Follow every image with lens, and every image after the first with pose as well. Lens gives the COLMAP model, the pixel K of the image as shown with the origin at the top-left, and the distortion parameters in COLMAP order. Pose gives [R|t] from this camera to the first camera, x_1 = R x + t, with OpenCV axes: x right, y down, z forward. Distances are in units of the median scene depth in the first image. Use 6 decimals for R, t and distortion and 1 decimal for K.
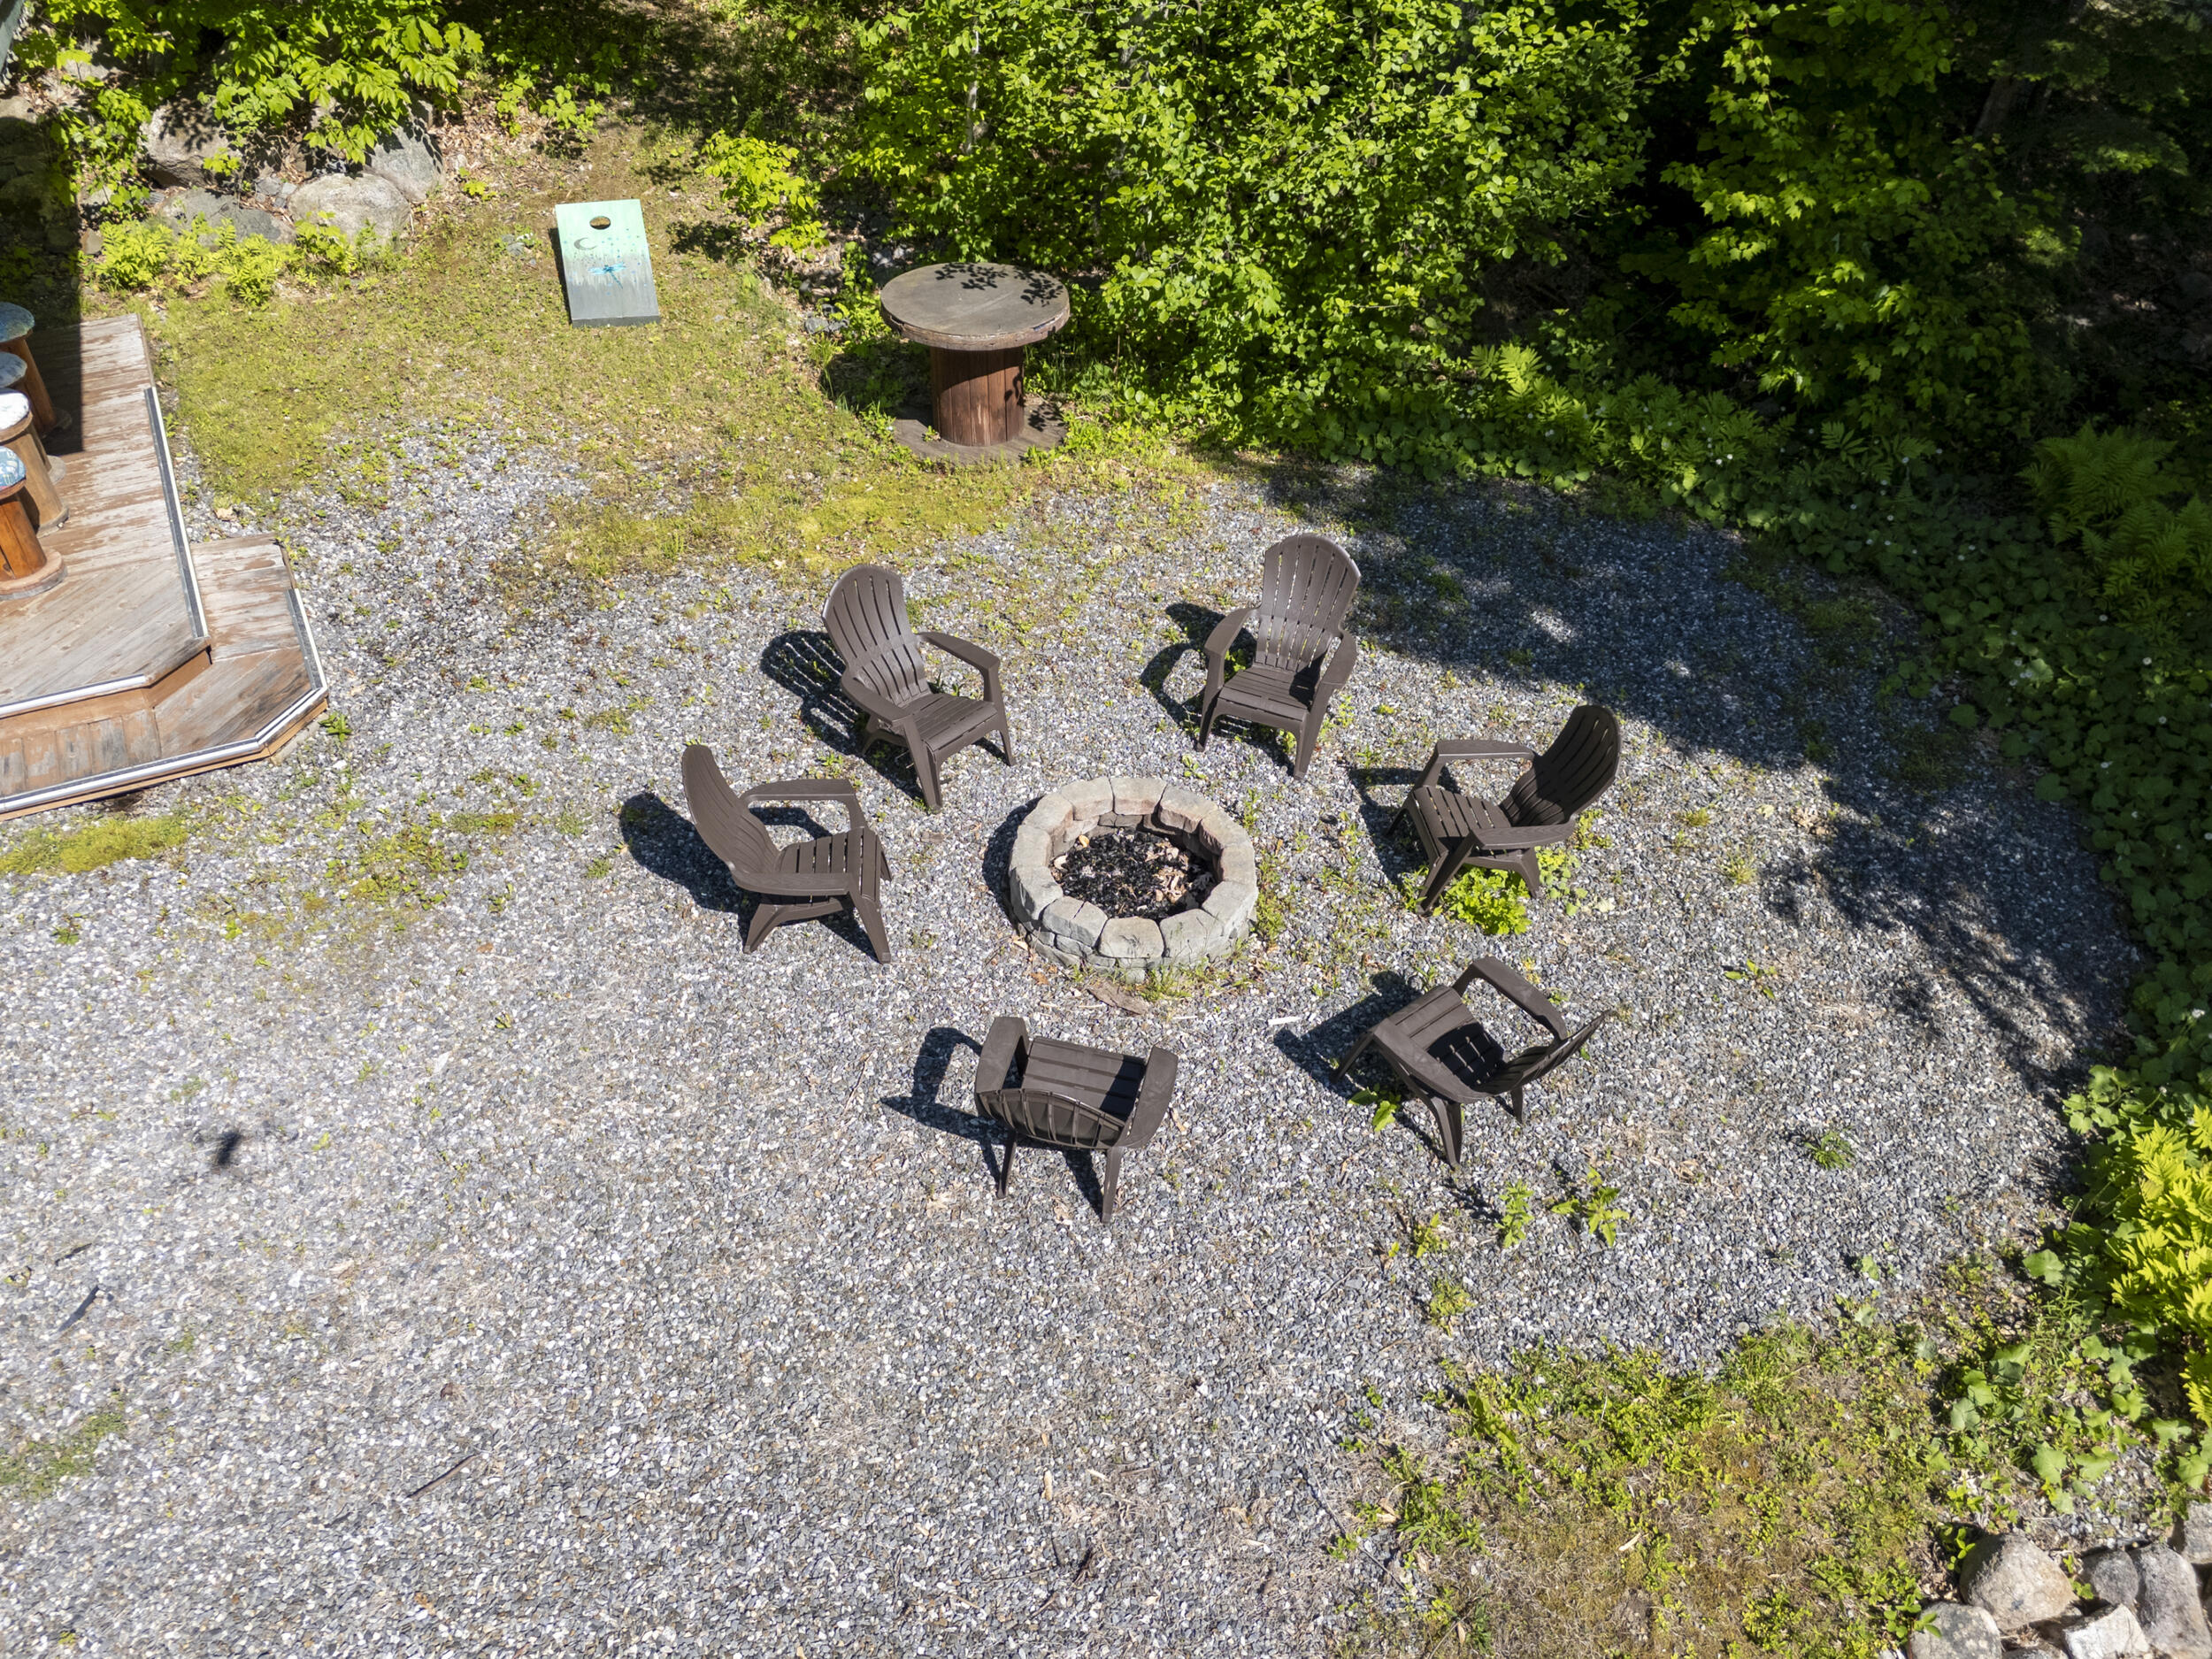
lens RADIAL K [[1625.6, 0, 1106.0], [0, 1625.6, 829.5], [0, 0, 1]] dist [0.074511, -0.066566]
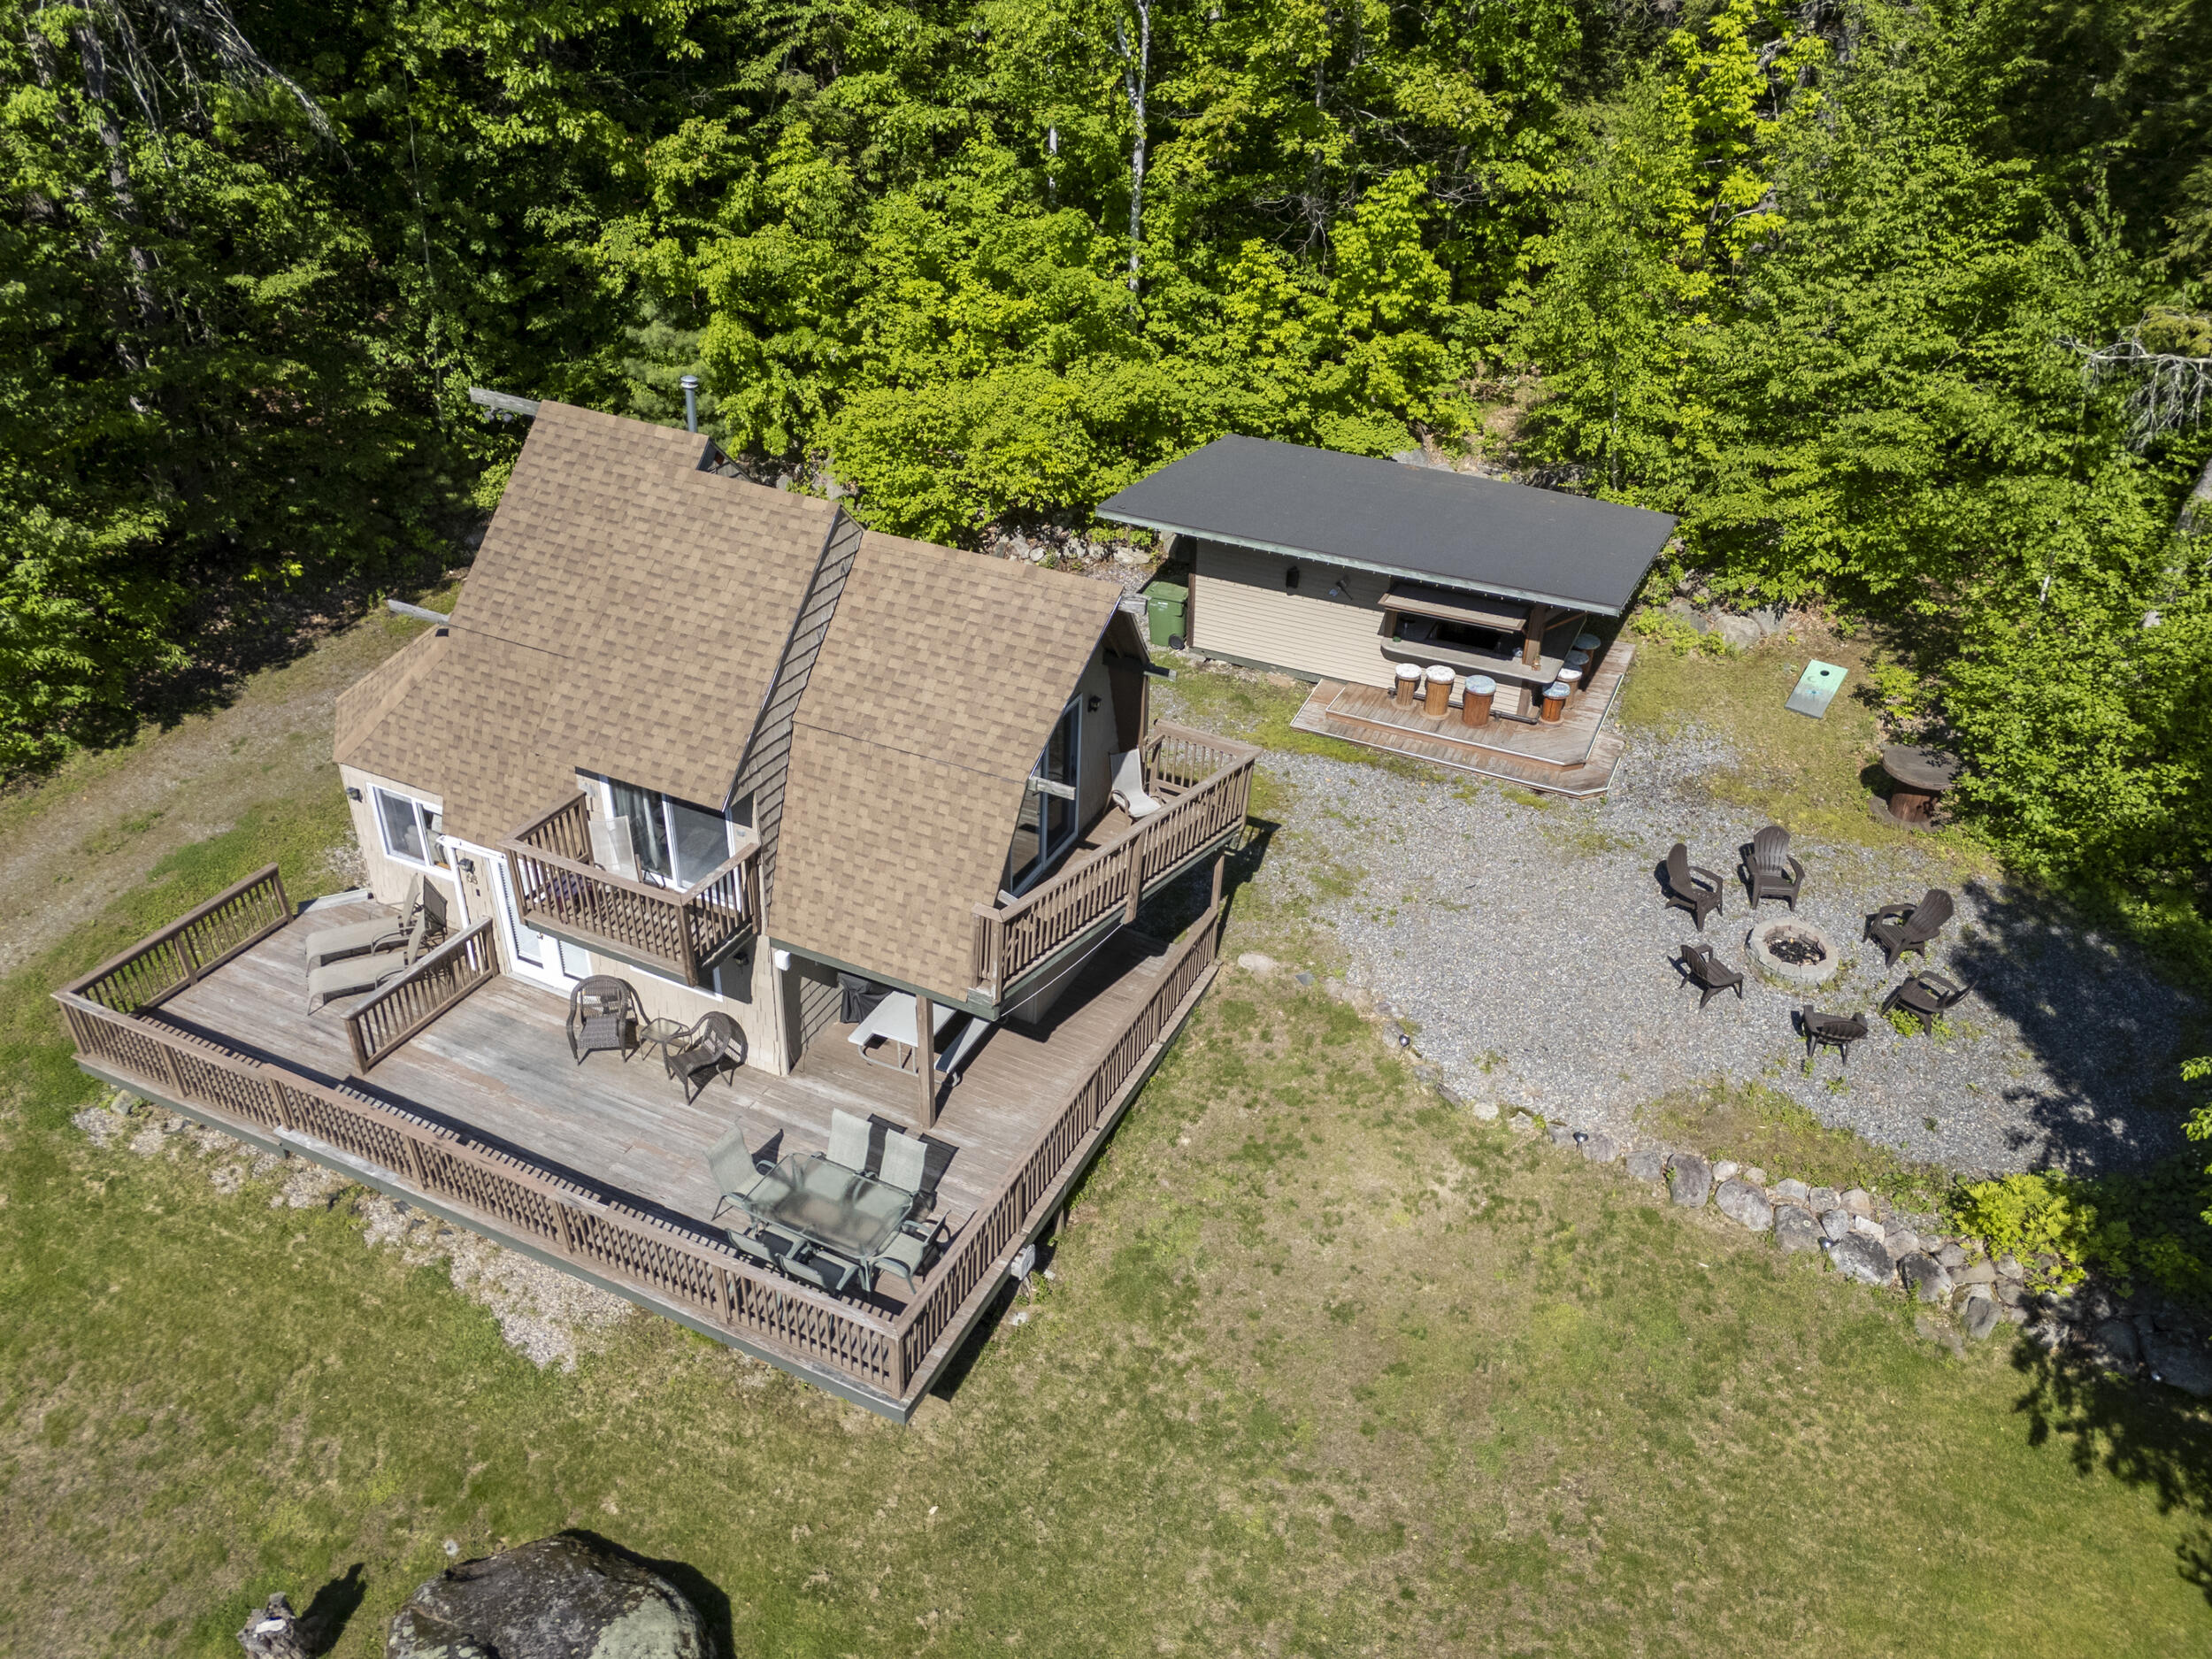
lens RADIAL K [[1589.6, 0, 1103.5], [0, 1589.6, 820.2], [0, 0, 1]] dist [0.070324, -0.063137]
pose [[0.601712, 0.425670, -0.675831, 1.002910], [-0.510530, 0.855706, 0.084424, 0.191930], [0.614249, 0.294233, 0.732205, -1.749157]]
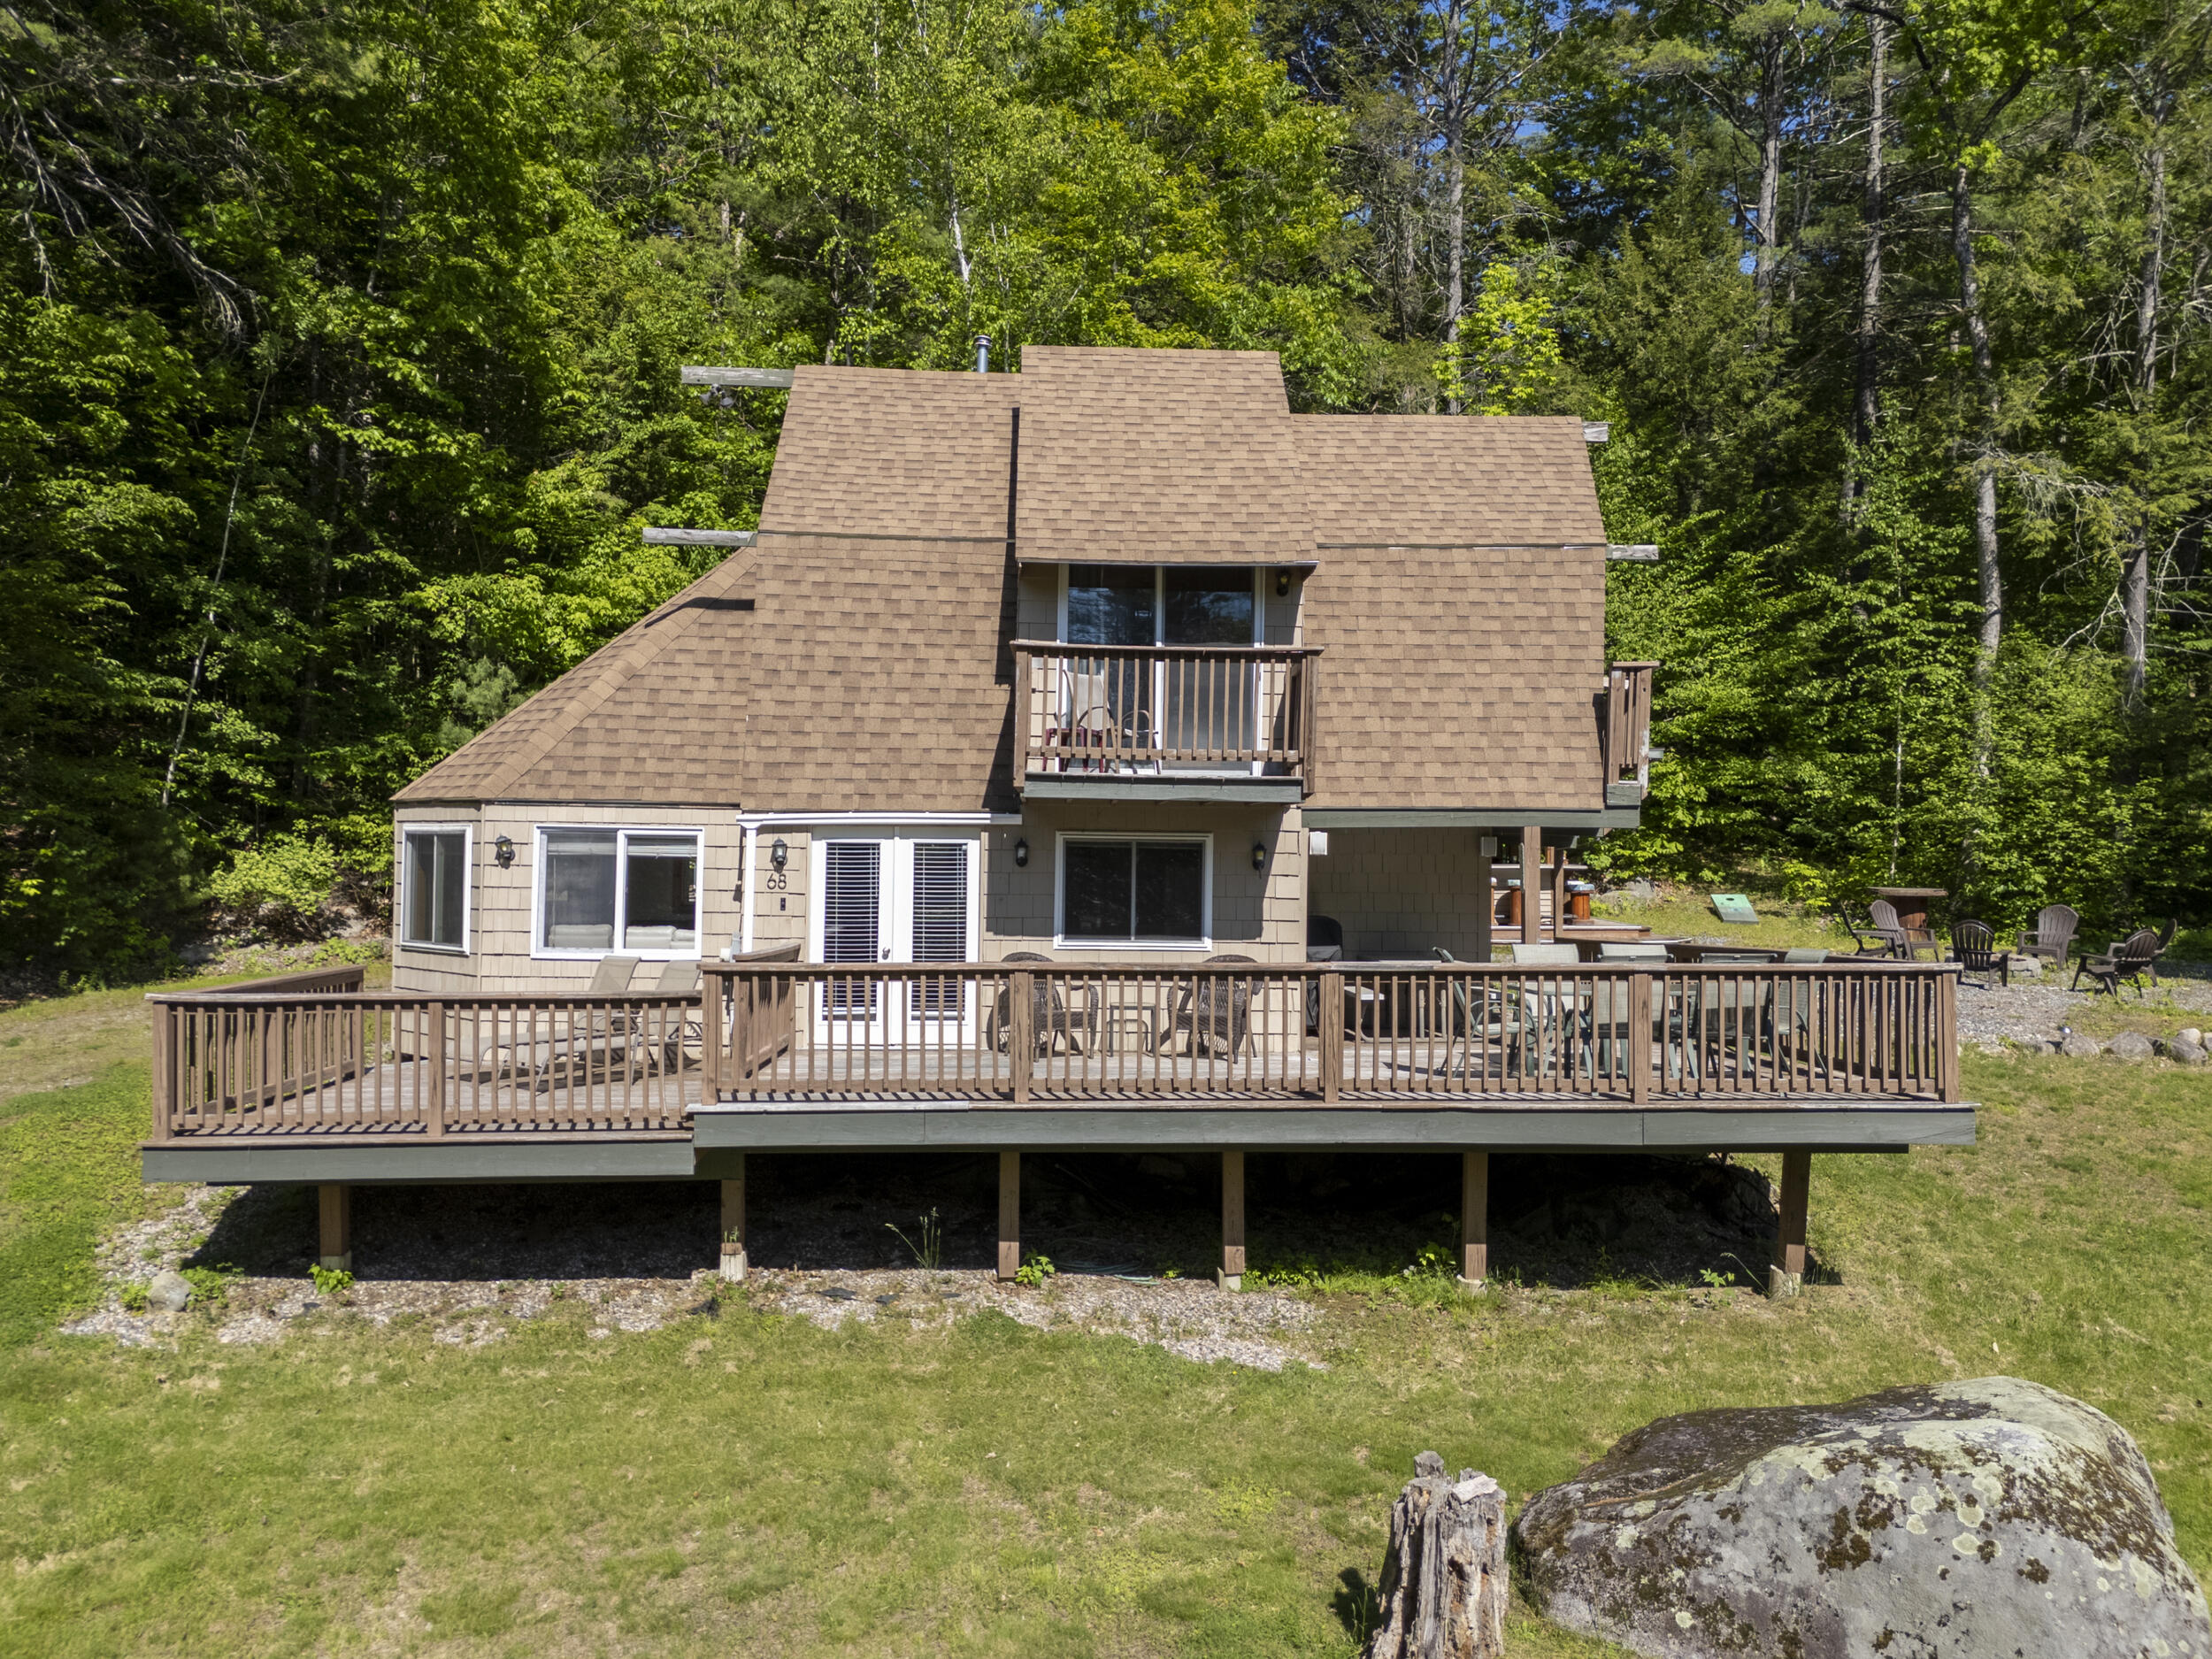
lens RADIAL K [[1625.6, 0, 1106.0], [0, 1625.6, 829.5], [0, 0, 1]] dist [0.074511, -0.066566]
pose [[0.901258, -0.025252, -0.432546, -0.139030], [-0.259577, 0.767850, -0.585685, 1.820285], [0.346920, 0.640132, 0.685476, -1.603214]]
